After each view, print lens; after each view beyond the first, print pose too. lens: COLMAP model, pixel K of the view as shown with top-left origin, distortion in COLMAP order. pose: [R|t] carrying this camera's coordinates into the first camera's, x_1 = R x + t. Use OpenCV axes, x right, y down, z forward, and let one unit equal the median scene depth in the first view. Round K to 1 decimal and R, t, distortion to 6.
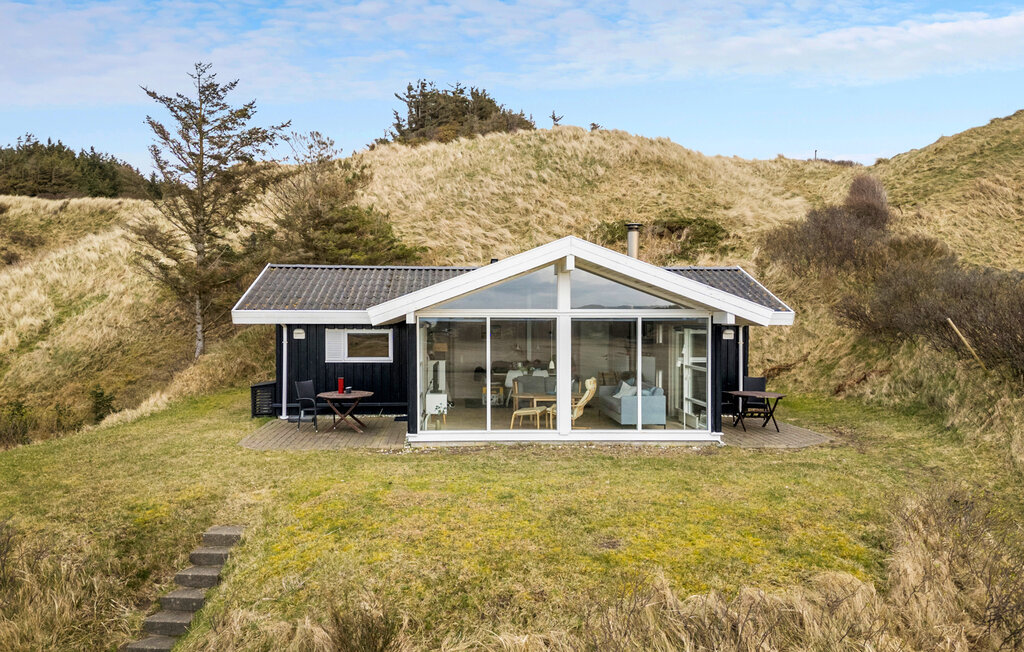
lens RADIAL K [[759.5, 0, 480.8], [0, 759.5, 358.3], [0, 0, 1]] dist [0.078146, -0.078104]
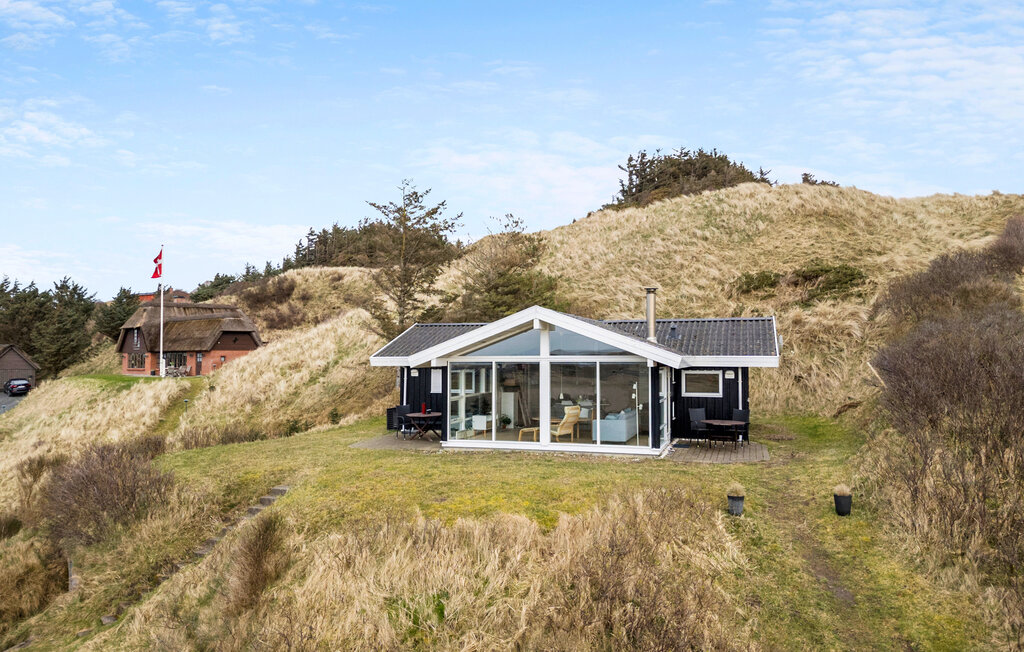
lens RADIAL K [[694.2, 0, 495.9], [0, 694.2, 350.7], [0, 0, 1]] dist [0.085809, -0.091491]
pose [[0.939788, -0.007620, -0.341673, 0.172680], [-0.013829, 0.998085, -0.060296, 0.001606], [0.341478, 0.061390, 0.937883, -0.087831]]
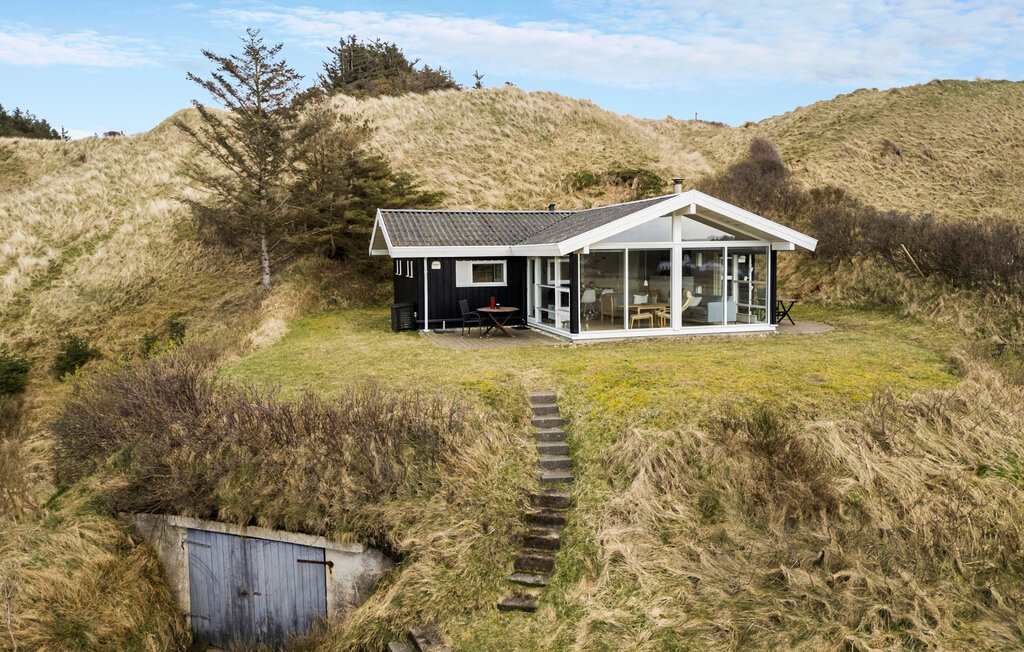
lens RADIAL K [[682.3, 0, 512.0], [0, 682.3, 326.0], [0, 0, 1]] dist [0.080450, -0.090094]
pose [[0.977440, -0.037801, 0.207804, -0.171909], [0.026618, 0.998056, 0.056353, 0.004225], [-0.209531, -0.049551, 0.976546, -0.071599]]
